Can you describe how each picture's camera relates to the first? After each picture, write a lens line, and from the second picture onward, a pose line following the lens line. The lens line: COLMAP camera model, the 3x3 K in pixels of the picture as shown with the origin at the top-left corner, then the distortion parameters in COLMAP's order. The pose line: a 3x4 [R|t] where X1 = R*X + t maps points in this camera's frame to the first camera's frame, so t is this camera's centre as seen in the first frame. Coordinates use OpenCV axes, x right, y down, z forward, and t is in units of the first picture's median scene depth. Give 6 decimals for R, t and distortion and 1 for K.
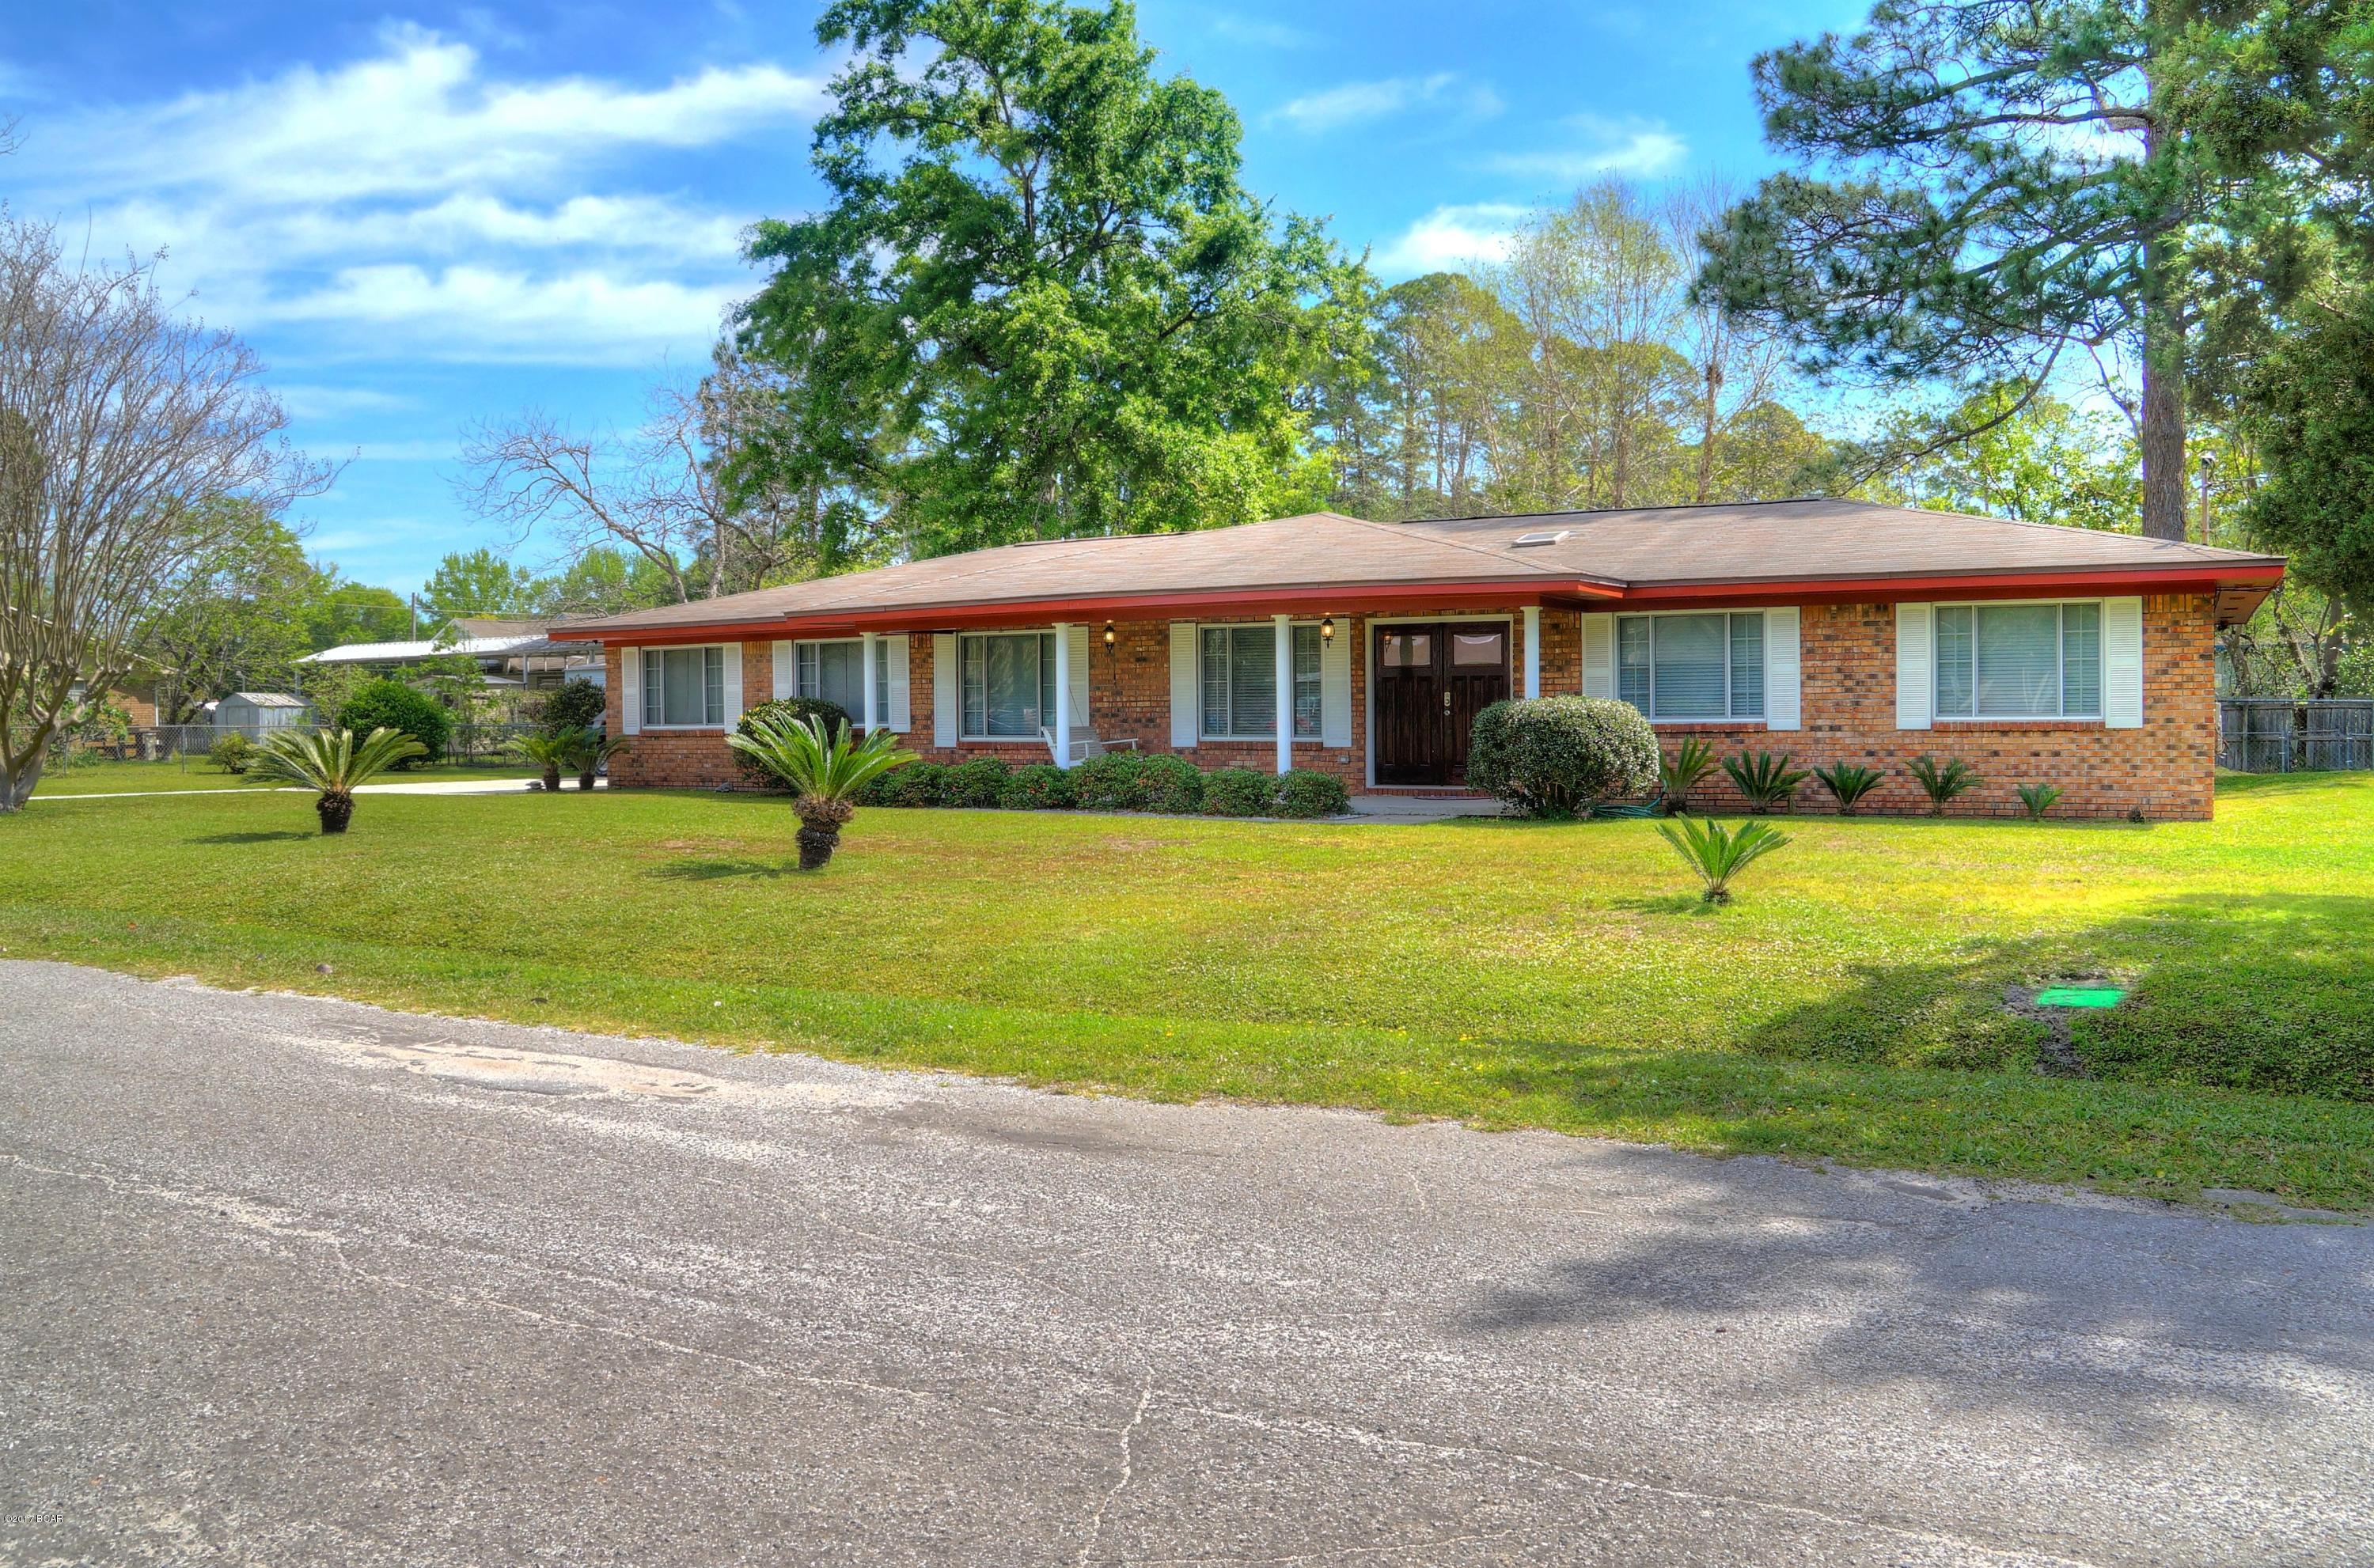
lens RADIAL K [[1878.1, 0, 1186.3], [0, 1878.1, 795.4], [0, 0, 1]] dist [-0.116429, 0.004302]
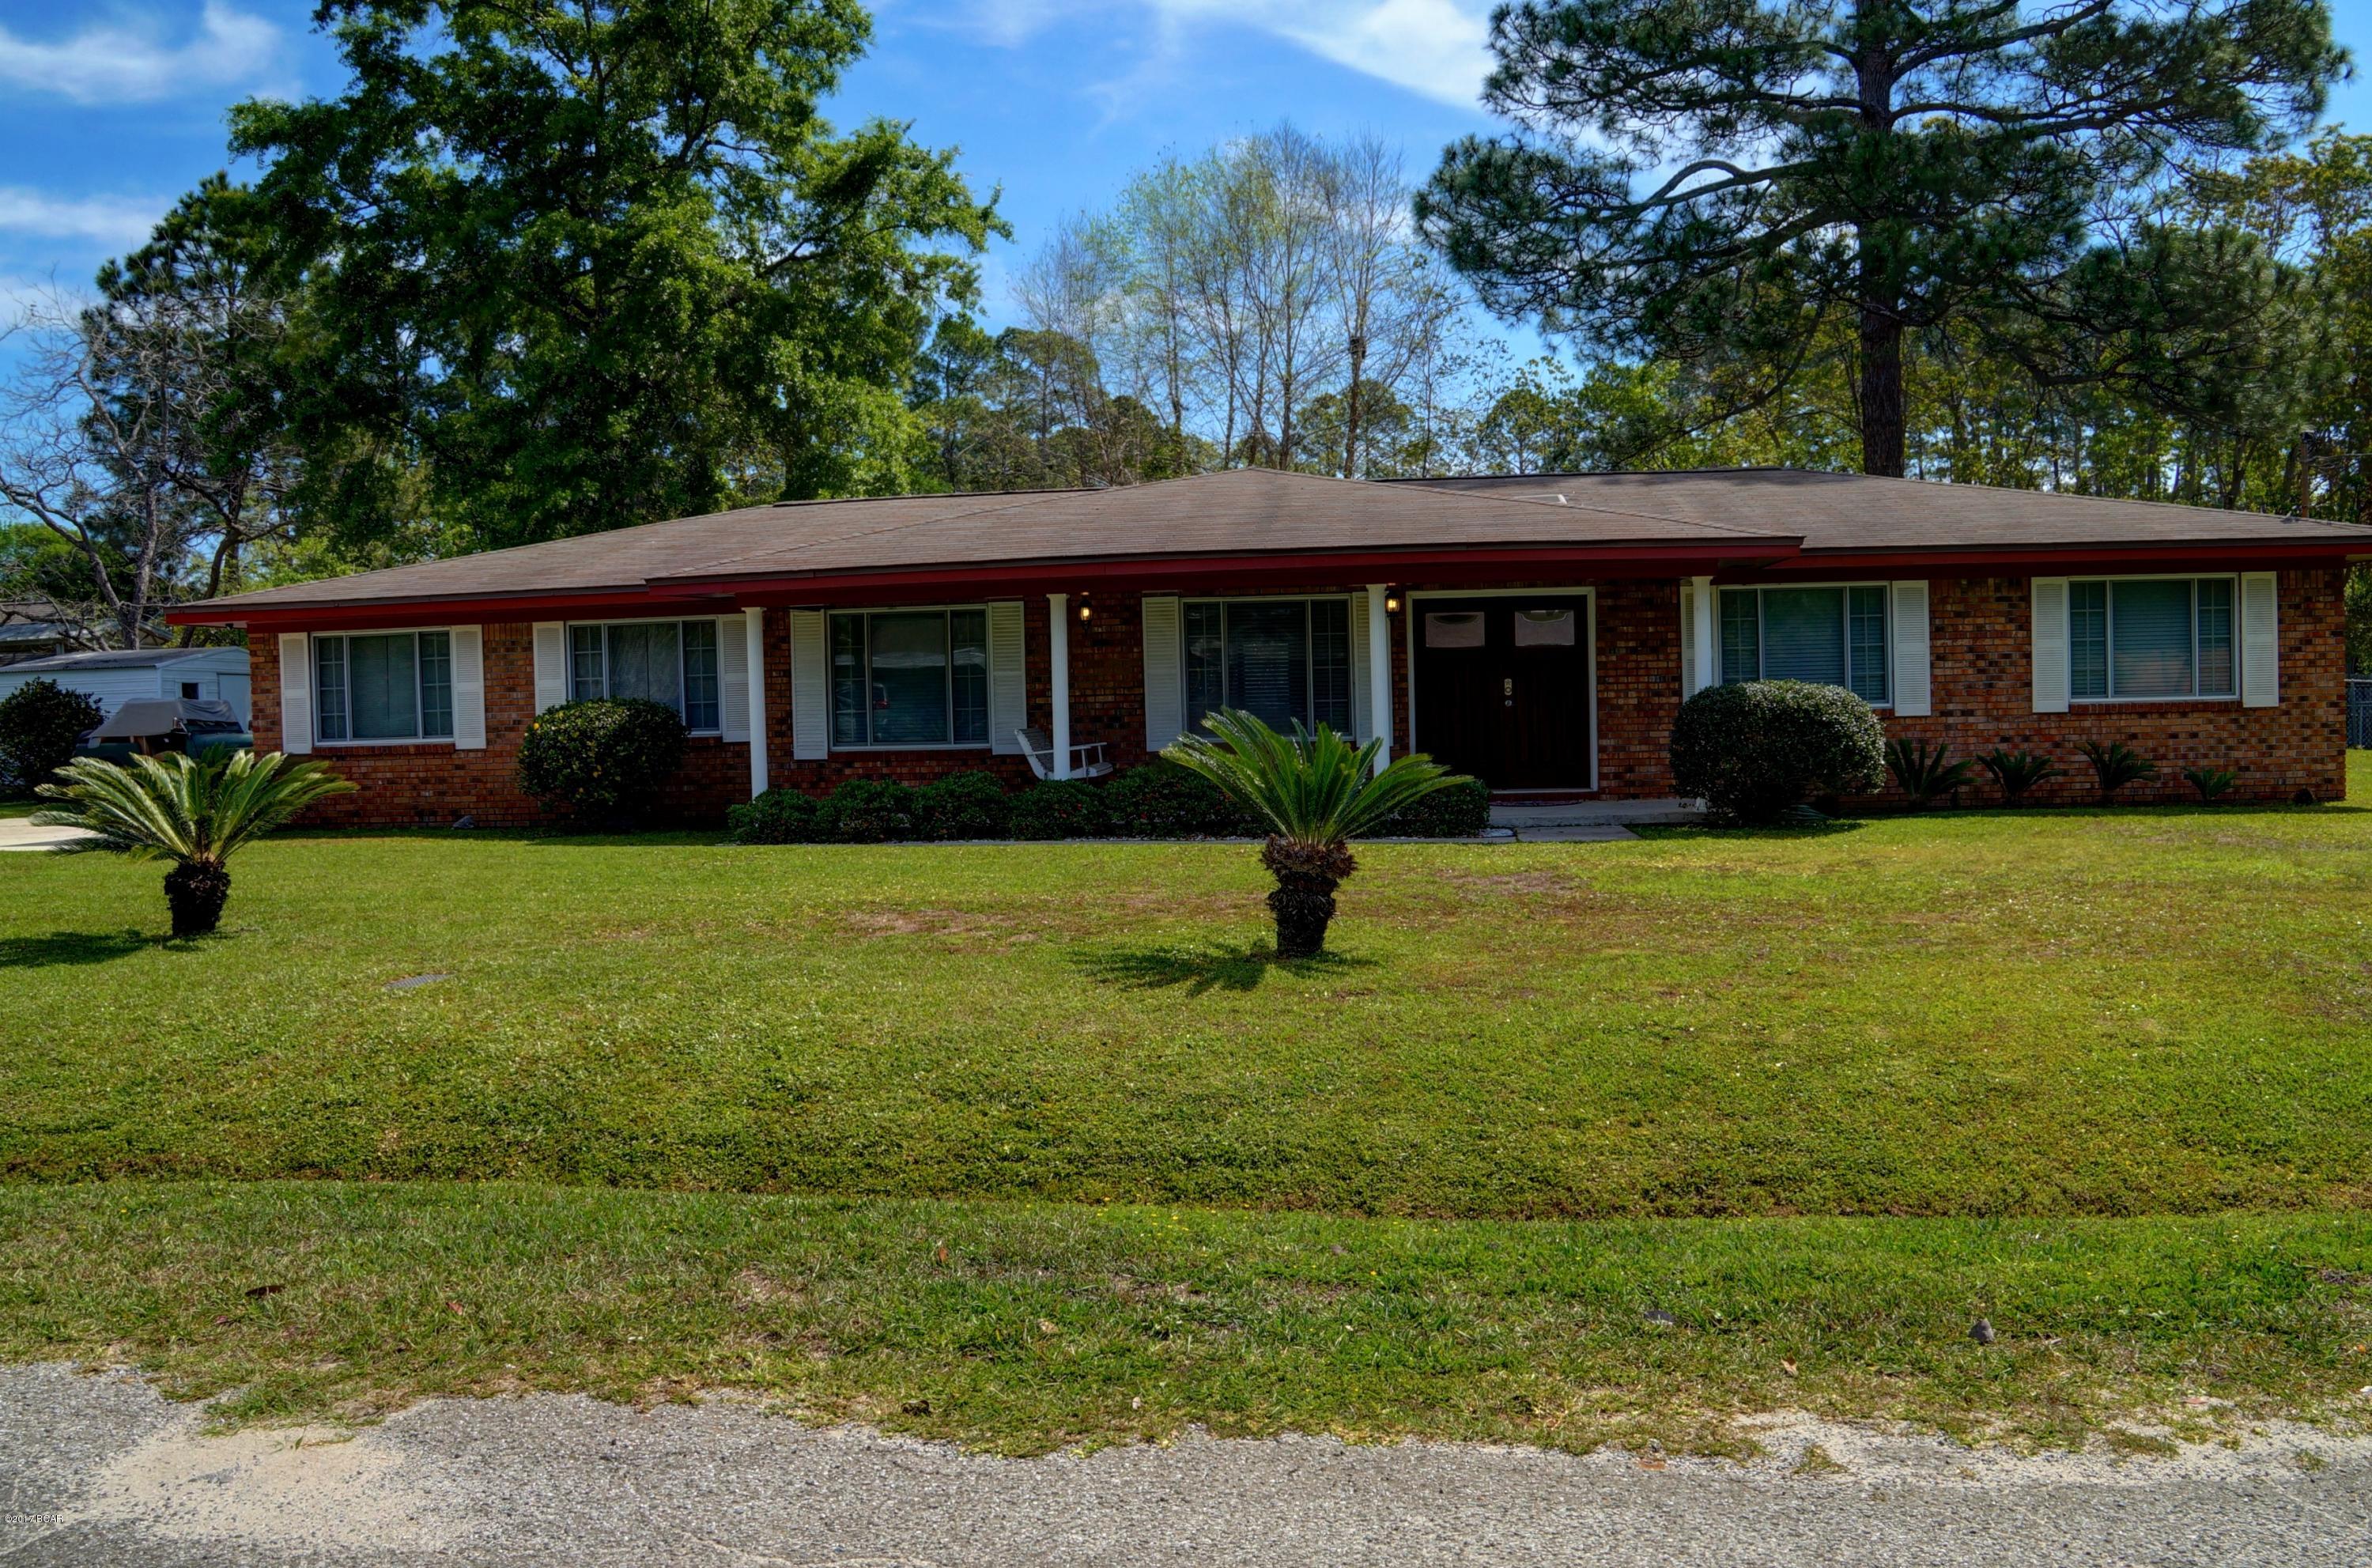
lens RADIAL K [[1876.8, 0, 1187.7], [0, 1876.8, 773.5], [0, 0, 1]] dist [-0.116429, 0.004302]
pose [[0.922940, -0.029363, 0.383823, -0.360227], [0.033421, 0.999434, -0.003906, -0.015894], [-0.383491, 0.016433, 0.923398, 0.311334]]
